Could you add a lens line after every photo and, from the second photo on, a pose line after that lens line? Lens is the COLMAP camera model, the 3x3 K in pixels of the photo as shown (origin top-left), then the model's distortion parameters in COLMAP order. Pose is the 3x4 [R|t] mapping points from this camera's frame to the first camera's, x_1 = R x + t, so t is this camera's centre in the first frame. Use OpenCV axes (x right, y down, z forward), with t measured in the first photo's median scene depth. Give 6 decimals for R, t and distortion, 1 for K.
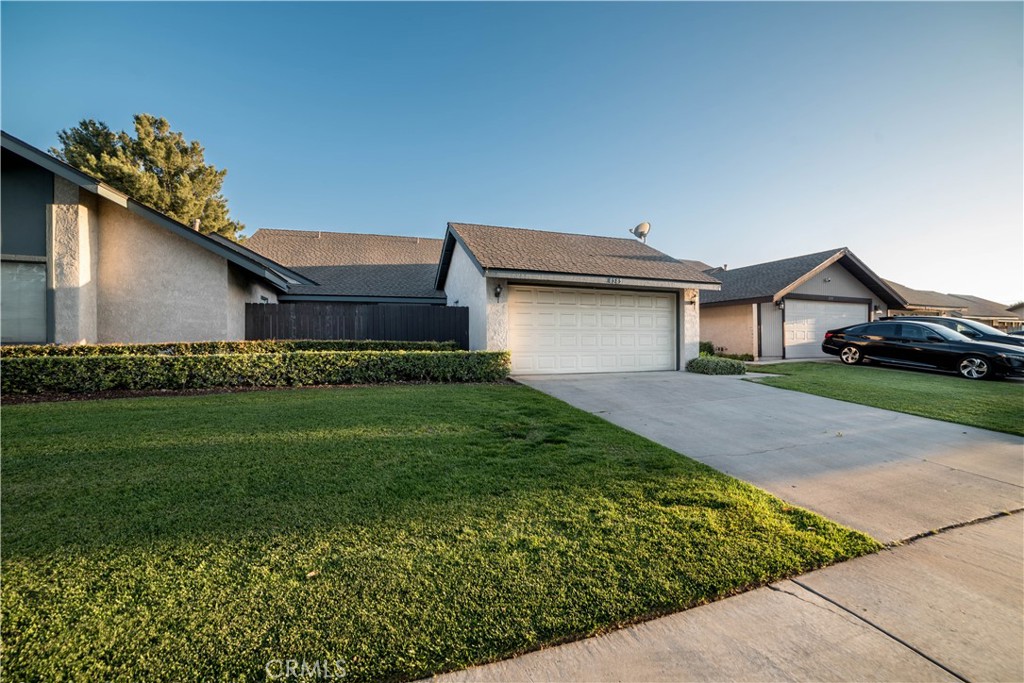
lens RADIAL K [[427.6, 0, 512.2], [0, 427.6, 351.3], [0, 0, 1]] dist [-0.083106, 0.030351]
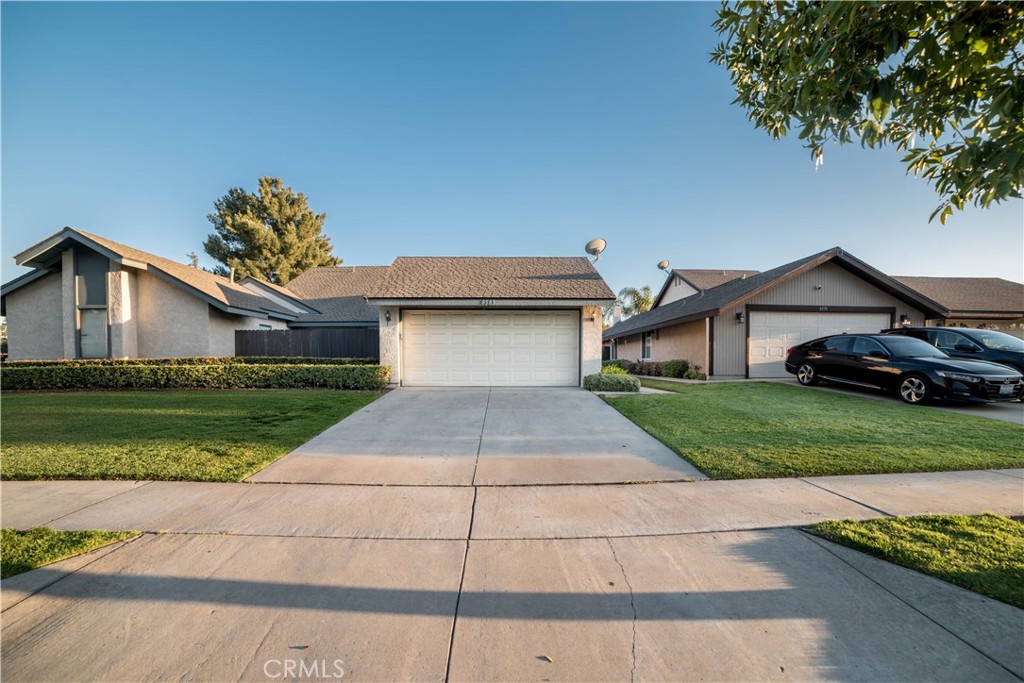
lens RADIAL K [[449.8, 0, 500.0], [0, 449.8, 374.0], [0, 0, 1]] dist [-0.081250, 0.037311]
pose [[0.946291, 0.009748, -0.323170, 0.606755], [-0.009969, 0.999950, 0.000972, 0.016995], [0.323164, 0.002302, 0.946340, -0.086134]]
